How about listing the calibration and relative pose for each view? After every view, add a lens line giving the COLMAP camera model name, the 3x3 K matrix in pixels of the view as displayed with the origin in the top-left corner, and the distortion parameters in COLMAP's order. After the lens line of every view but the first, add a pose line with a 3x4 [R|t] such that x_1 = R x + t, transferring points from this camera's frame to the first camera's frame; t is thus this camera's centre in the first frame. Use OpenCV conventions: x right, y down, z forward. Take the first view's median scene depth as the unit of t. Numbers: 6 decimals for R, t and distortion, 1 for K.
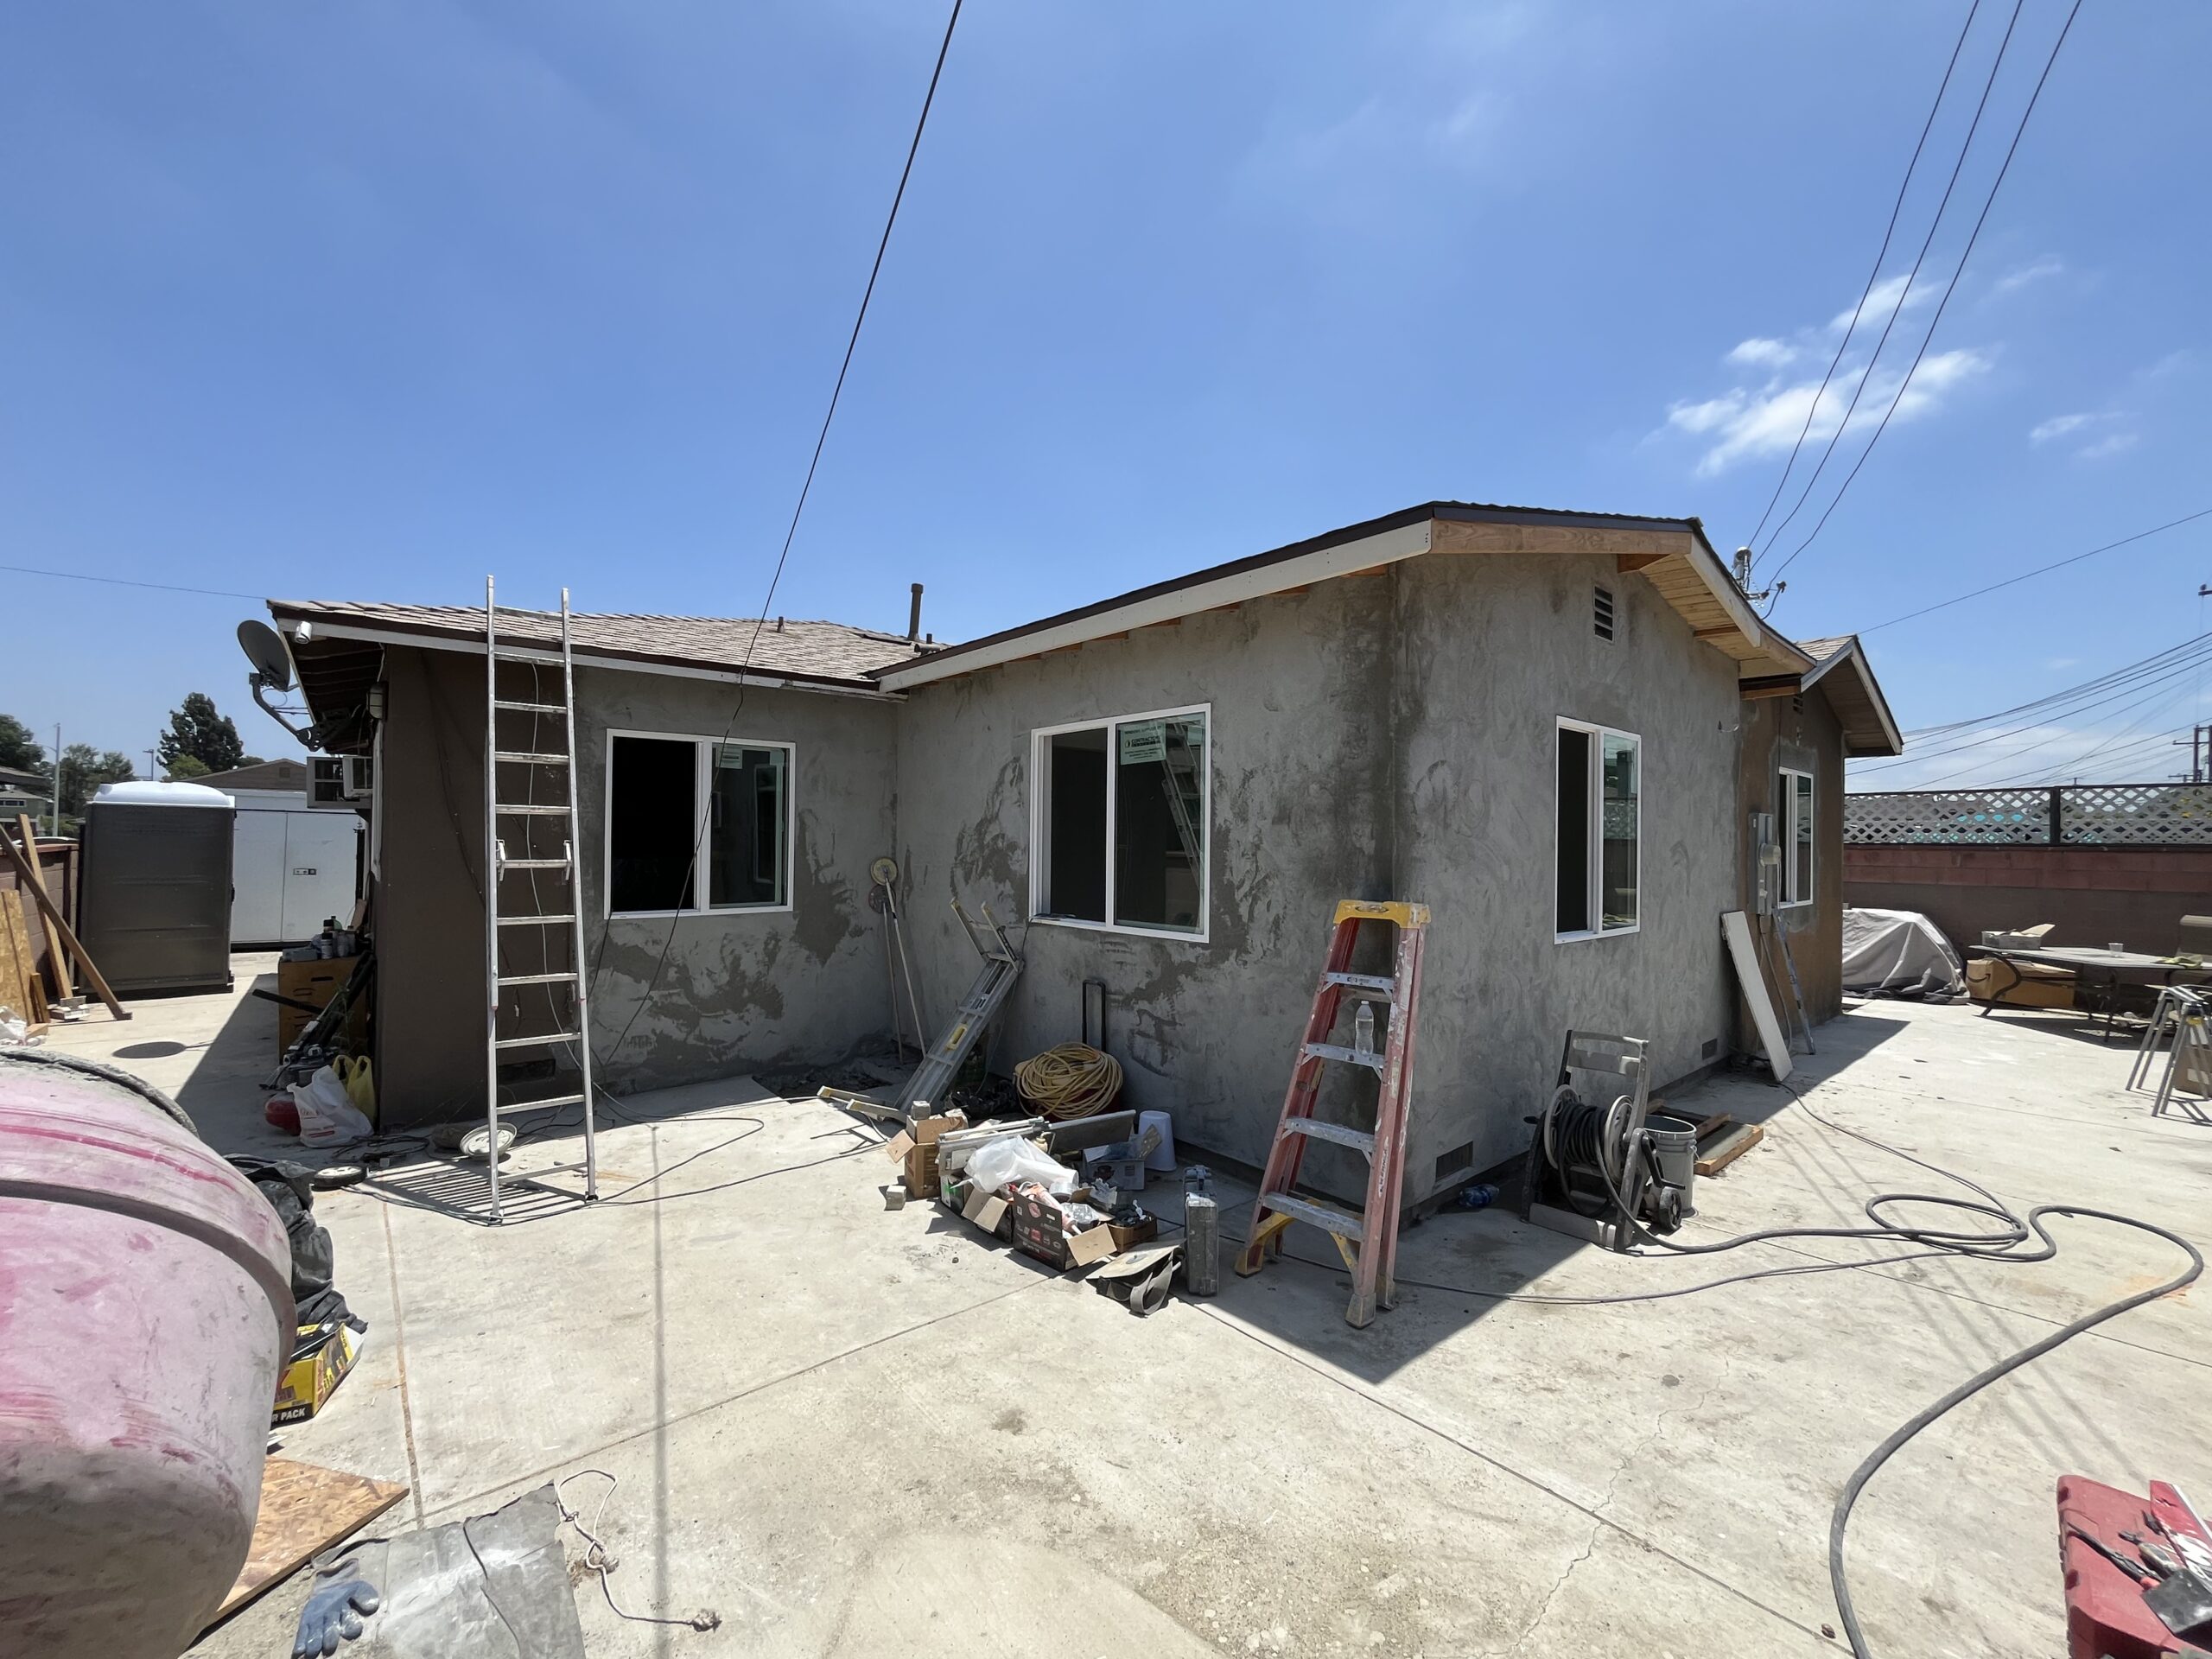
lens RADIAL K [[895.6, 0, 1104.1], [0, 895.6, 829.2], [0, 0, 1]] dist [-0.005877, 0.000170]
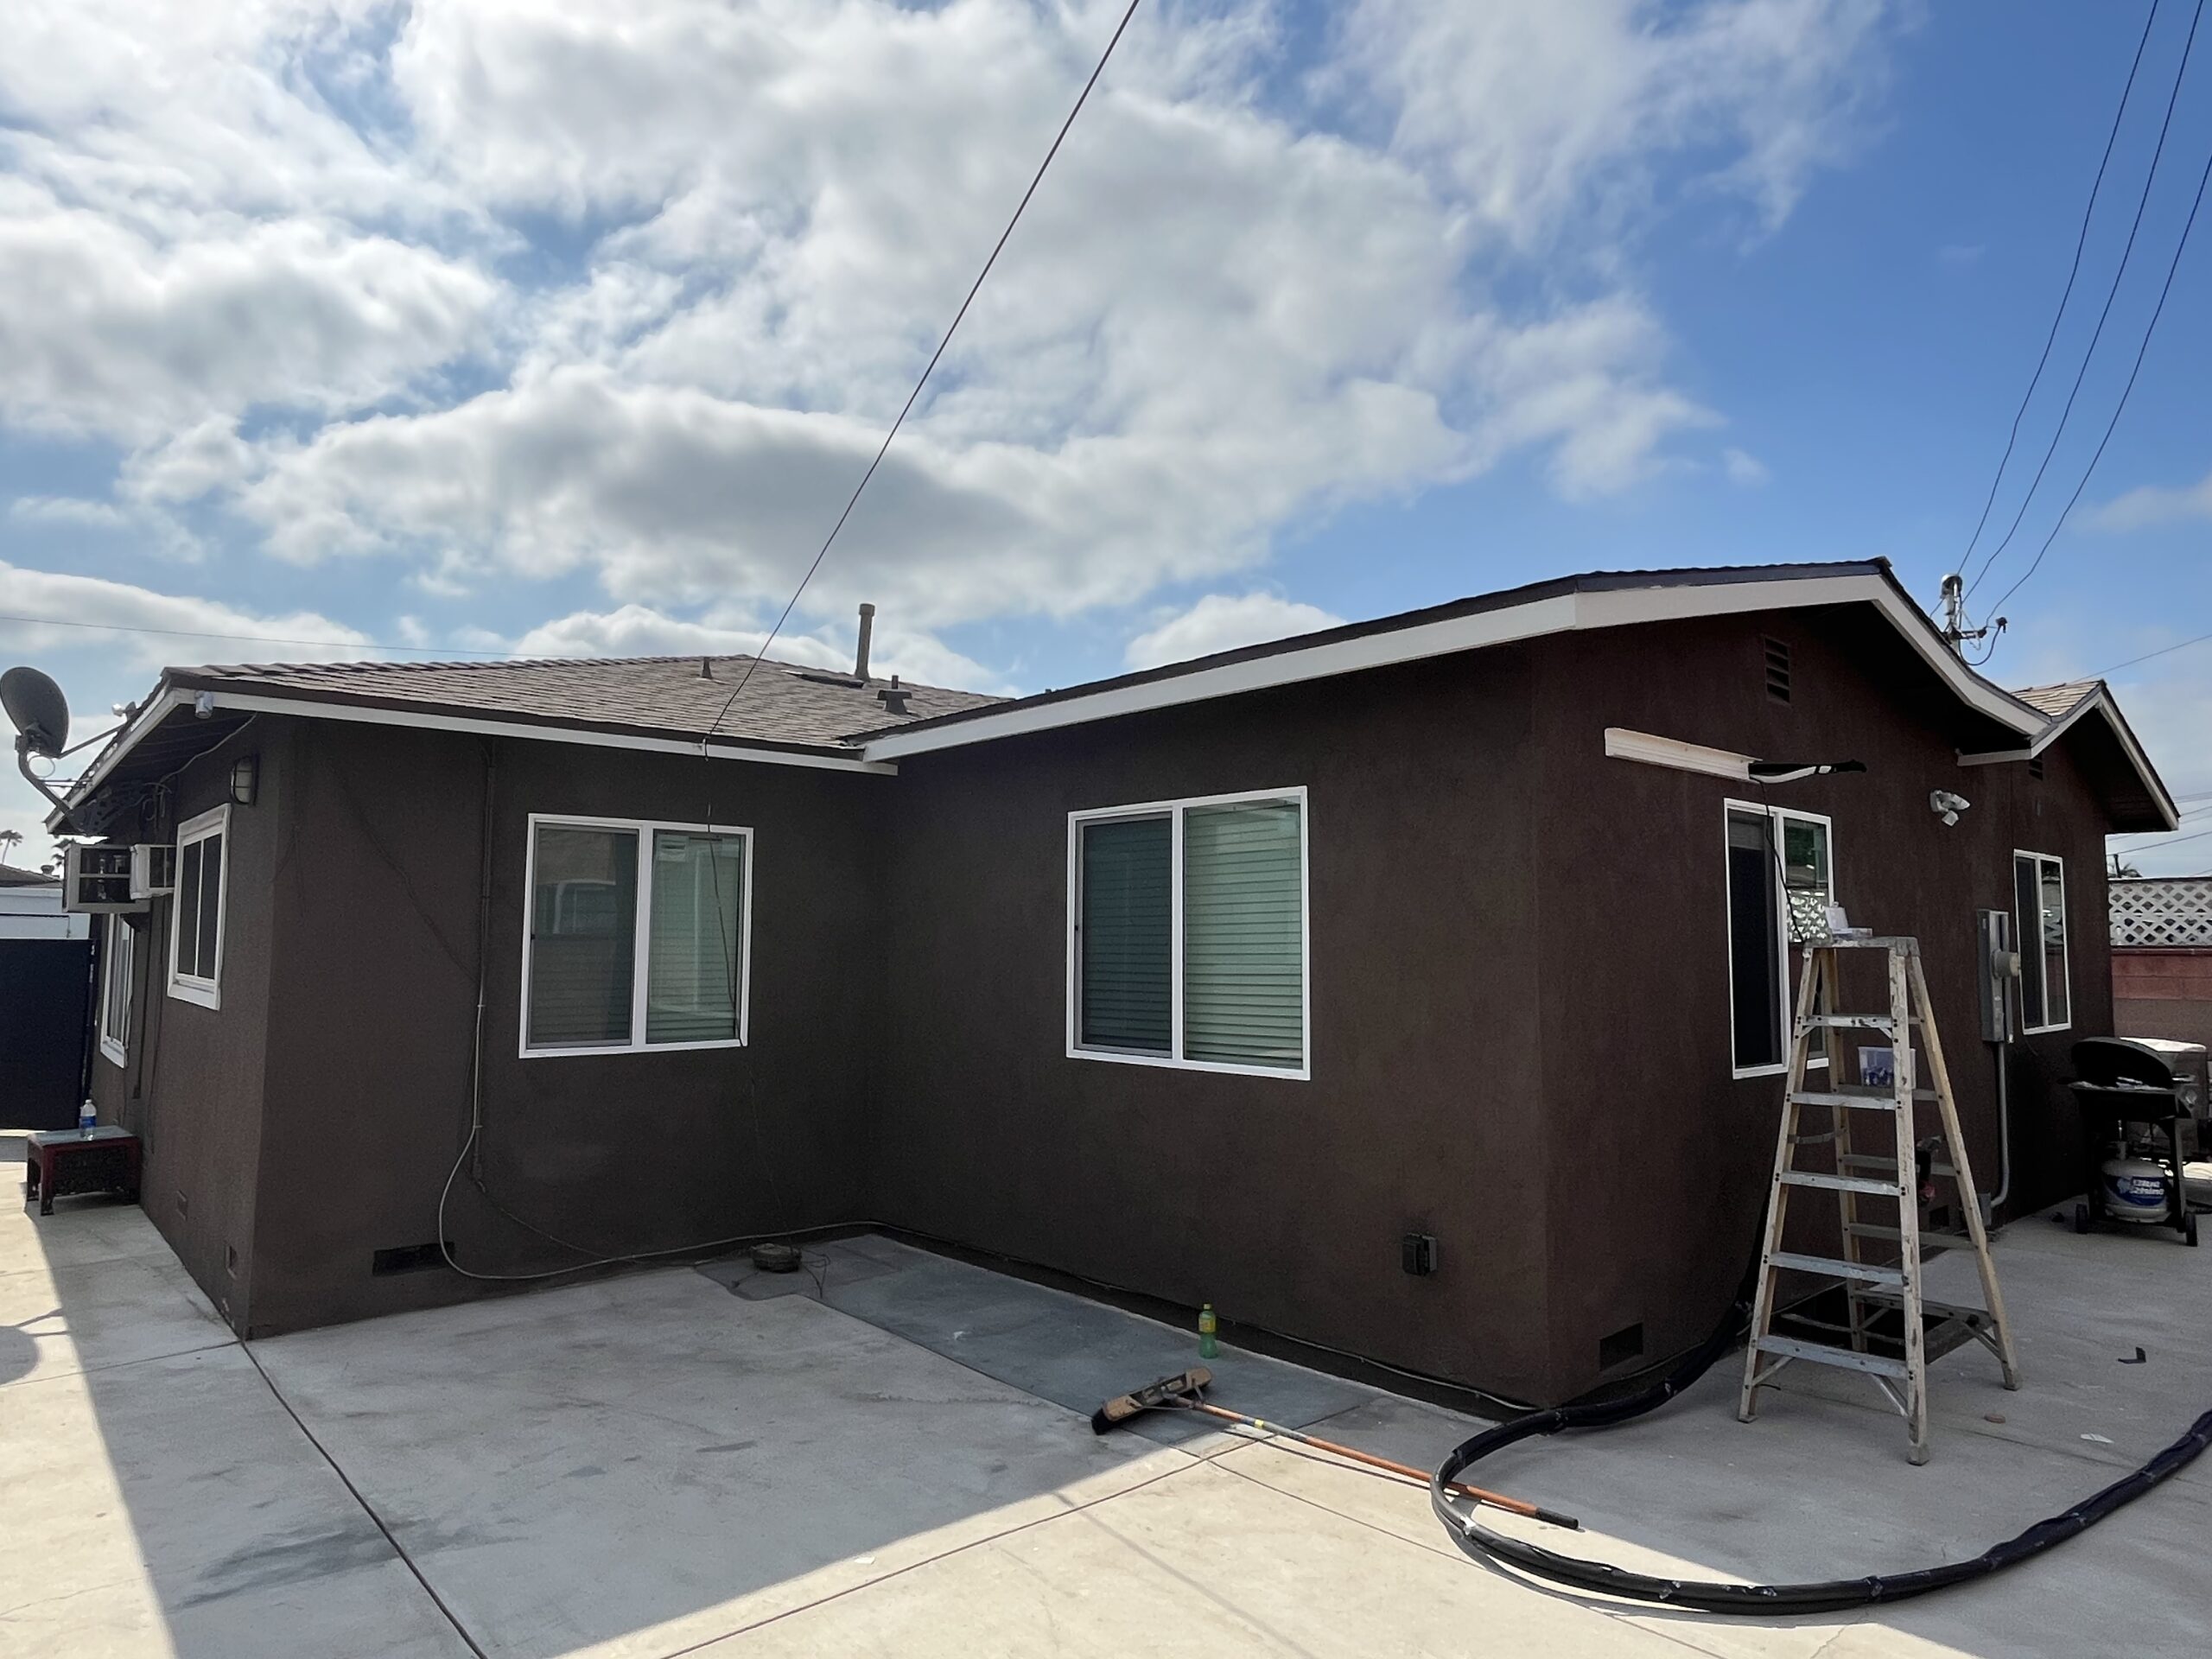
lens RADIAL K [[1323.0, 0, 1099.6], [0, 1323.0, 827.8], [0, 0, 1]] dist [-0.012011, -0.003309]
pose [[0.999845, -0.004400, 0.017033, -0.057178], [0.005716, 0.996935, -0.078024, -0.004761], [-0.016638, 0.078109, 0.996806, -0.126220]]
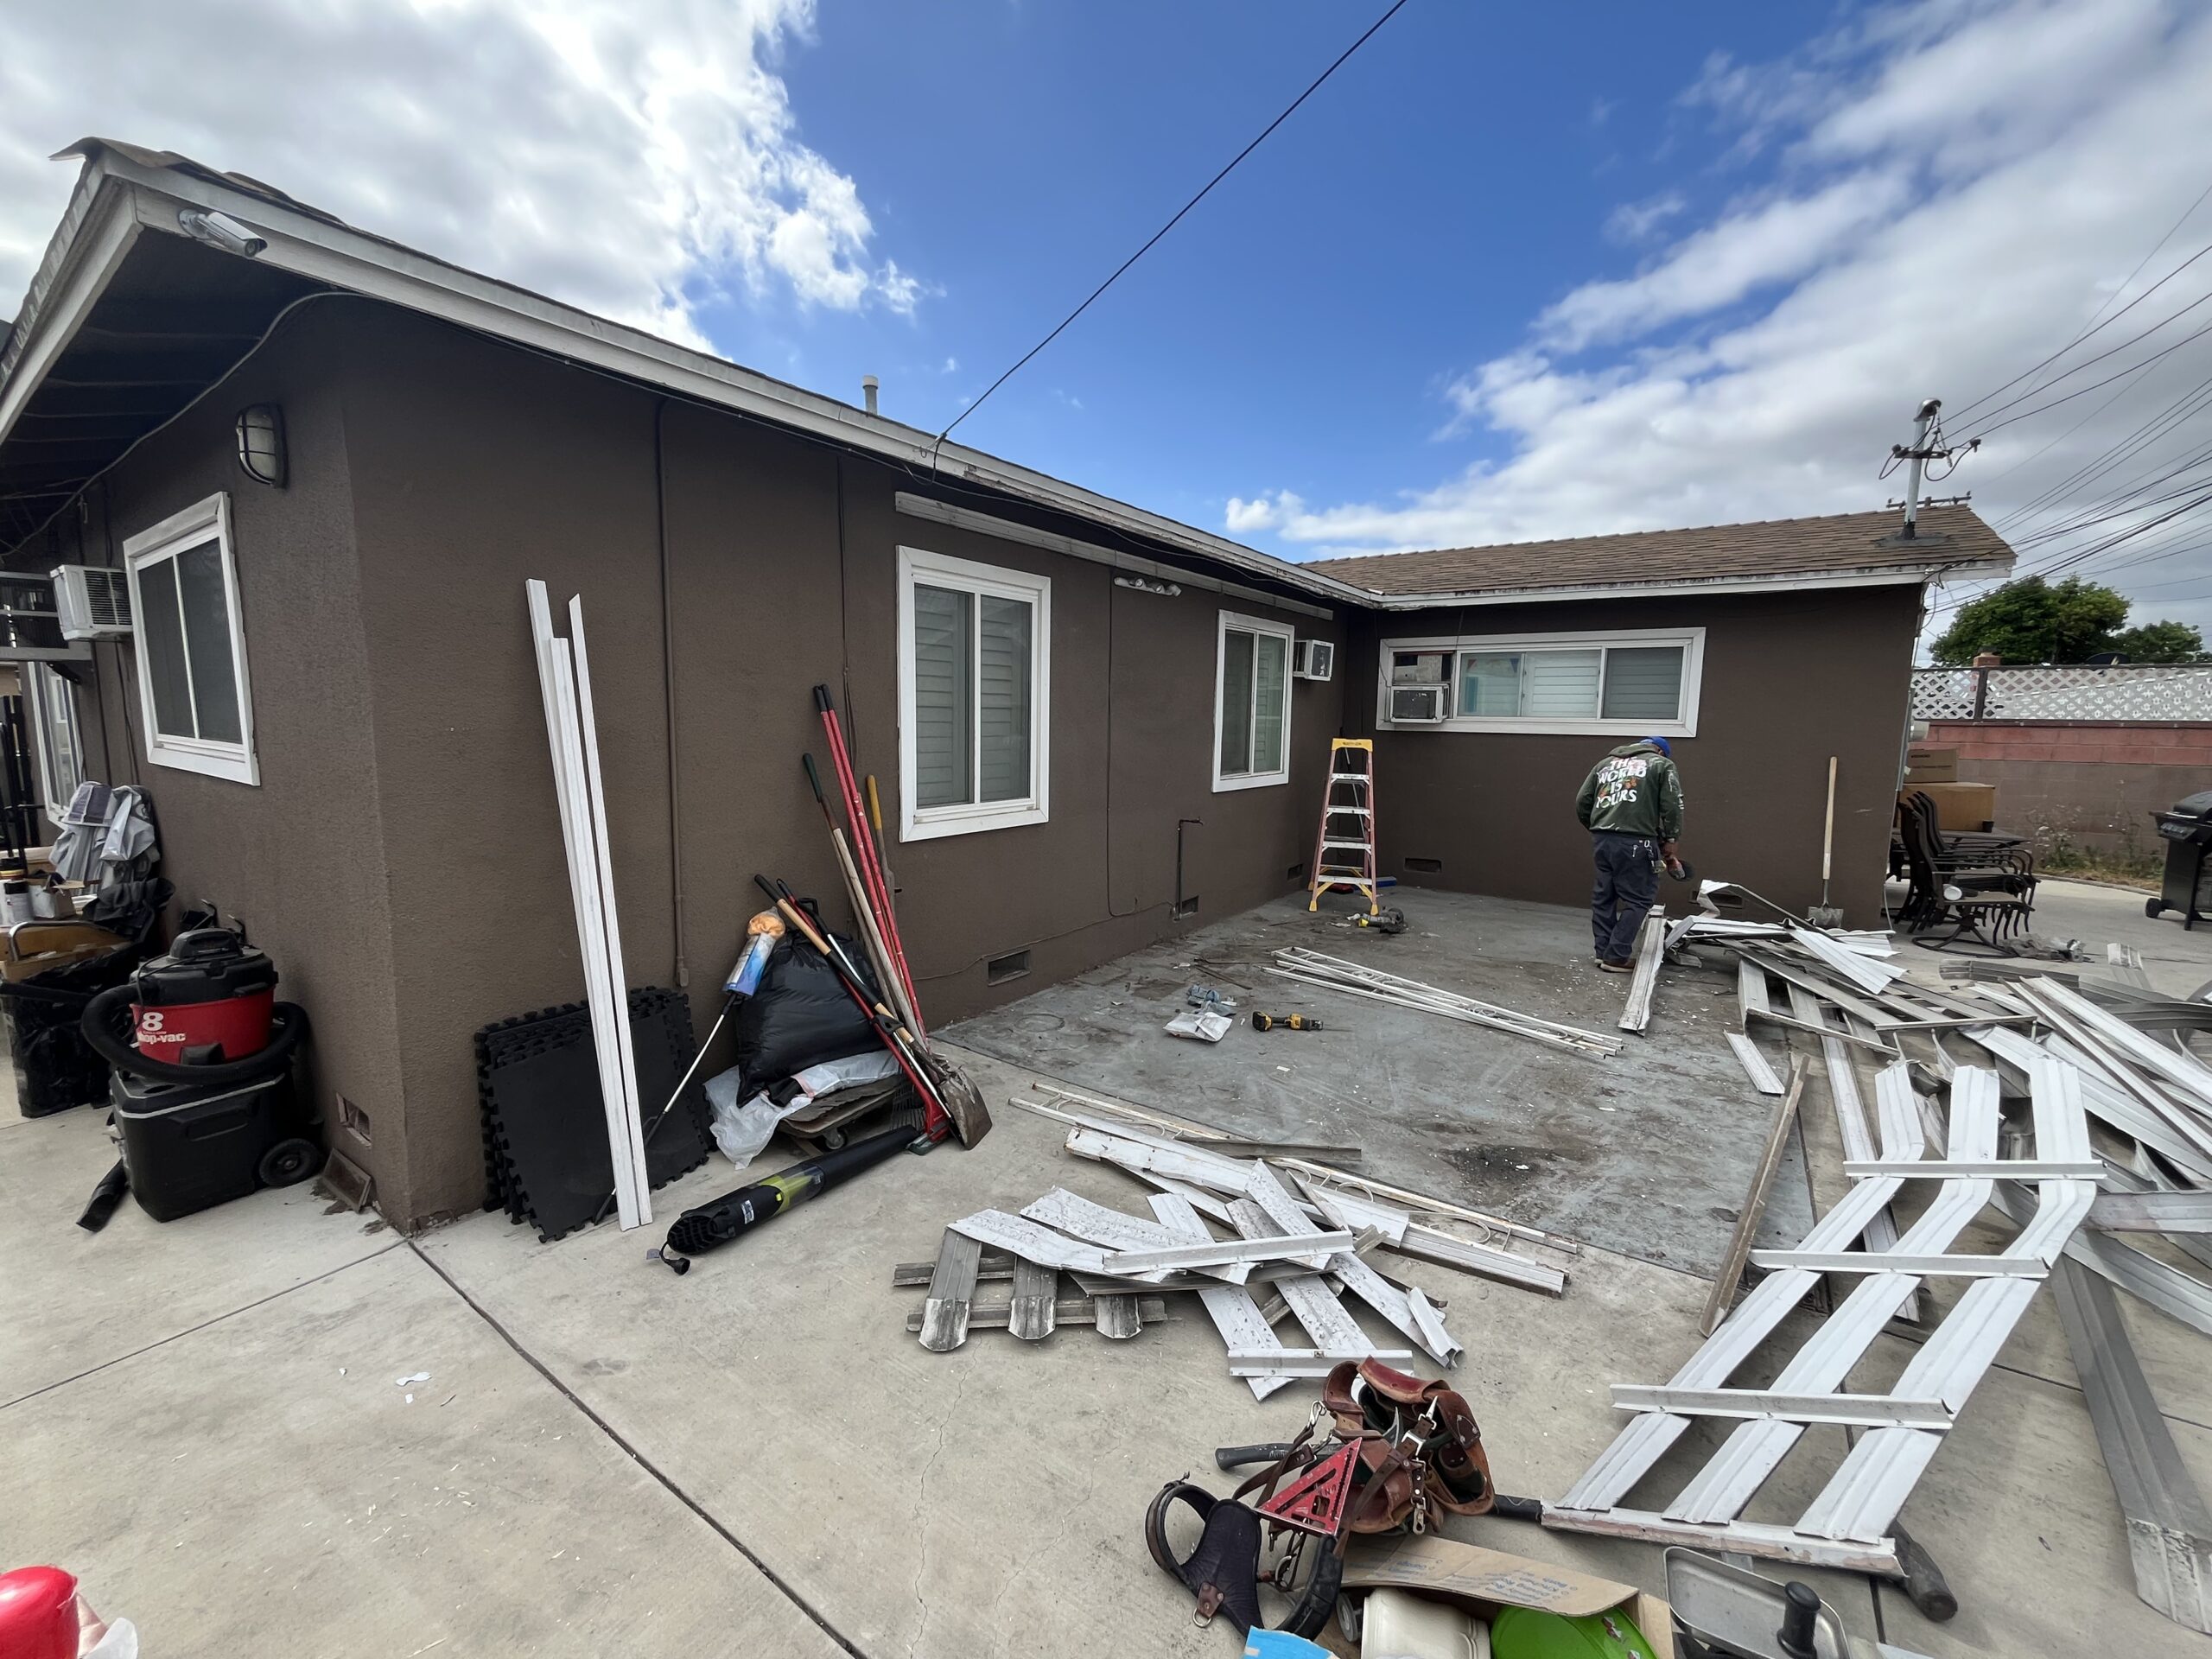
lens RADIAL K [[895.6, 0, 1095.4], [0, 895.6, 826.3], [0, 0, 1]] dist [-0.005877, 0.000170]
pose [[0.969763, -0.027652, 0.242479, -0.352923], [-0.006283, 0.990402, 0.138072, 0.002020], [-0.243970, -0.135421, 0.960281, 0.263578]]
